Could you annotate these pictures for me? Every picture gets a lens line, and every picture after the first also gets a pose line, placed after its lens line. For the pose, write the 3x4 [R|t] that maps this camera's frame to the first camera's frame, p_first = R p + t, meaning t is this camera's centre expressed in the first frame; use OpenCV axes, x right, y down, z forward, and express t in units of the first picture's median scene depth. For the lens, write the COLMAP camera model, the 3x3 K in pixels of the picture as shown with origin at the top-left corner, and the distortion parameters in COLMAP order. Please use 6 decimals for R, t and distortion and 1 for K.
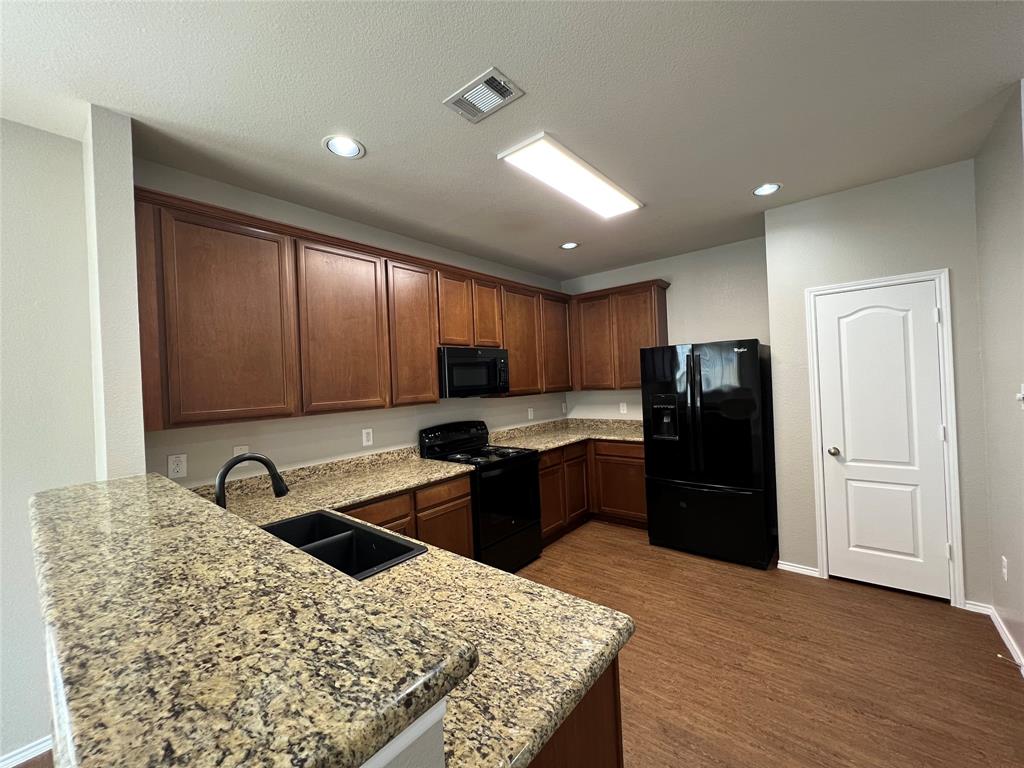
lens RADIAL K [[409.9, 0, 511.6], [0, 409.9, 382.9], [0, 0, 1]] dist [-0.000751, -0.000276]
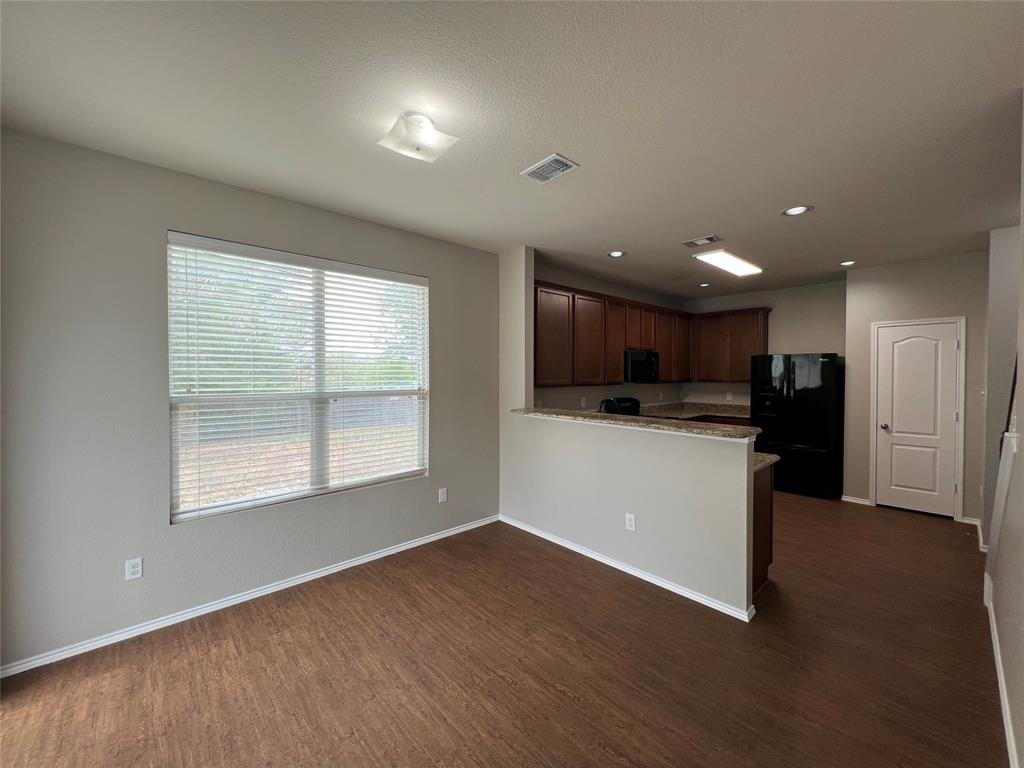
lens RADIAL K [[409.9, 0, 512.2], [0, 409.9, 381.7], [0, 0, 1]] dist [-0.000751, -0.000276]
pose [[0.989872, 0.046602, -0.134097, -0.415247], [-0.044030, 0.998786, 0.022082, 0.021459], [0.134963, -0.015954, 0.990722, -0.726178]]
